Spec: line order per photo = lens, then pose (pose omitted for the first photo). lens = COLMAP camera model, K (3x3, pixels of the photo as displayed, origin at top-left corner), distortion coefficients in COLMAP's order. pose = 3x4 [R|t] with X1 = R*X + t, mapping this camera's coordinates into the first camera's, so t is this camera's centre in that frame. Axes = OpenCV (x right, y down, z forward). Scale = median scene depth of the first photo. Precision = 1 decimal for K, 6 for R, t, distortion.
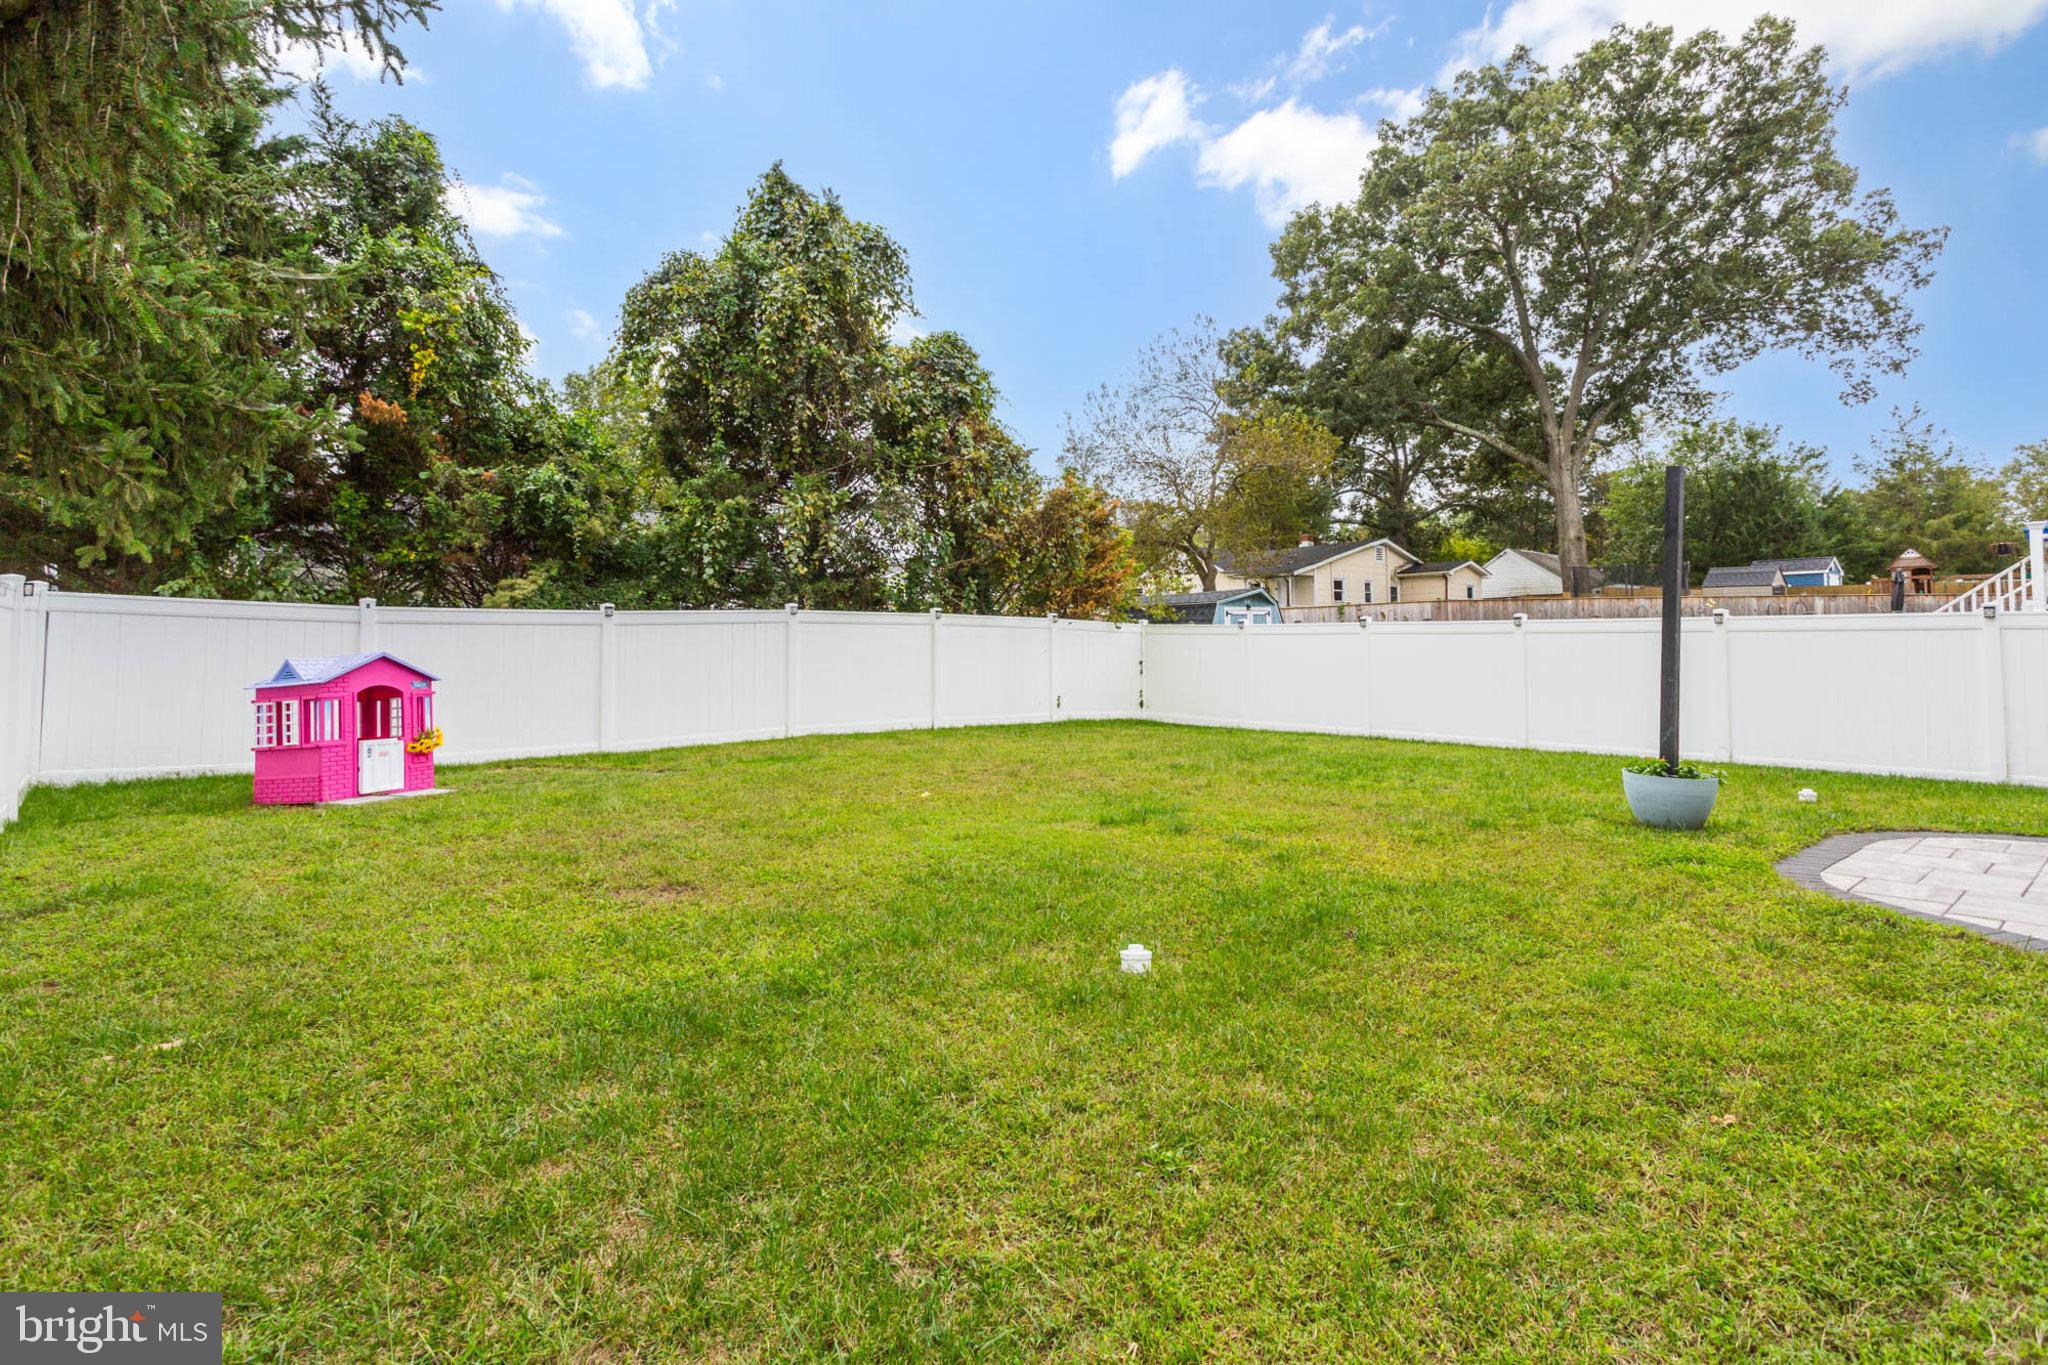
lens RADIAL K [[992.7, 0, 1063.4], [0, 992.7, 594.3], [0, 0, 1]] dist [-0.000323, -0.000826]
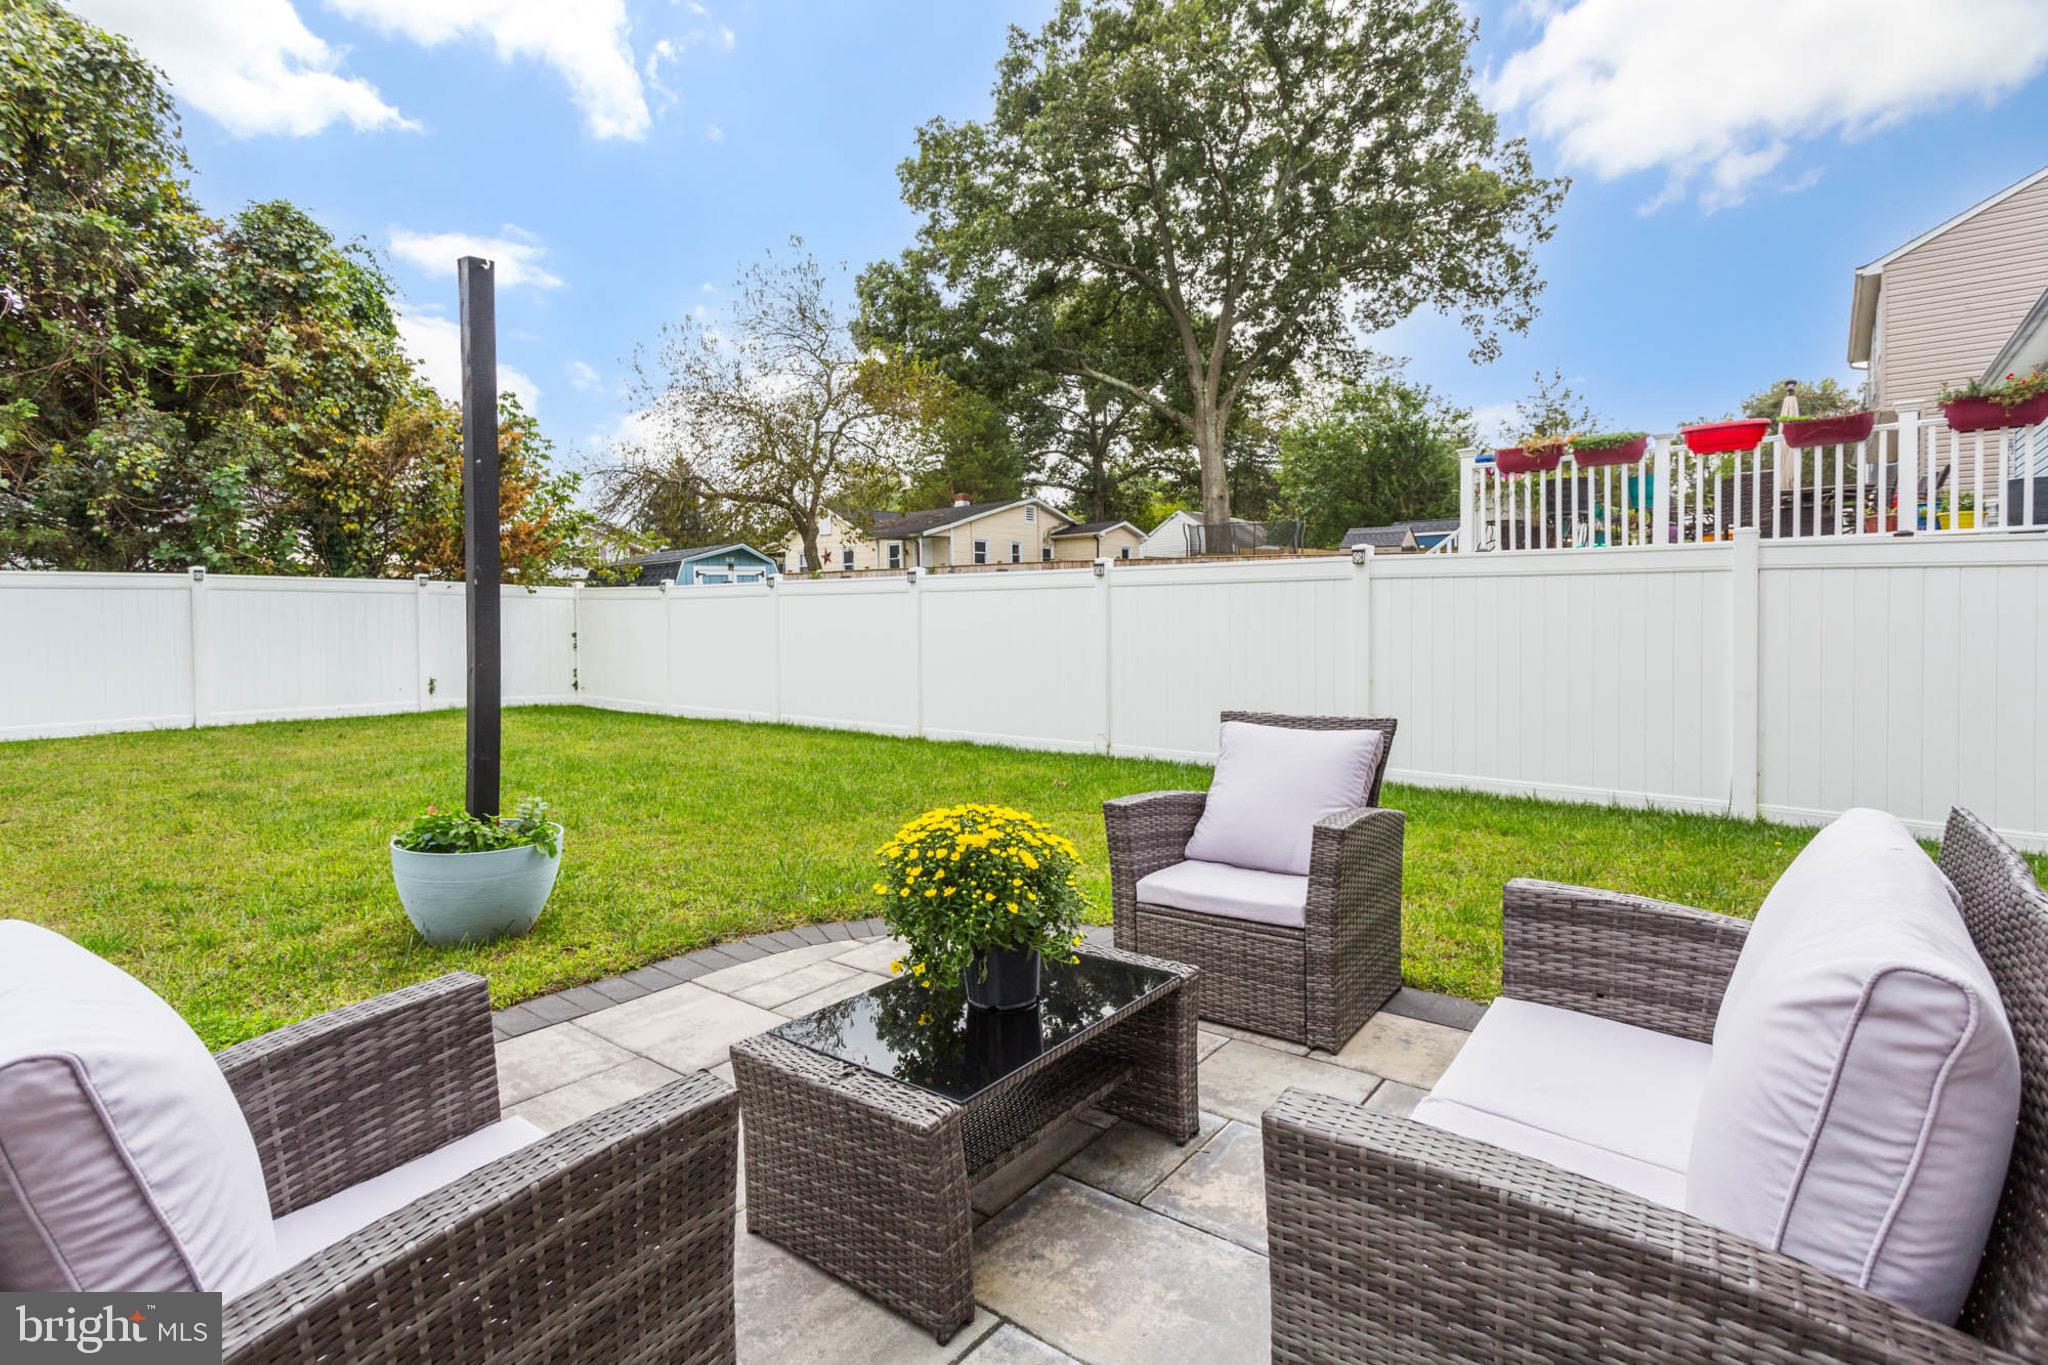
lens RADIAL K [[992.7, 0, 1012.7], [0, 992.7, 631.2], [0, 0, 1]] dist [-0.000323, -0.000826]
pose [[0.987791, -0.012015, 0.155320, 0.180659], [0.001551, 0.997730, 0.067316, 0.007226], [-0.155776, -0.066254, 0.985568, 0.086904]]
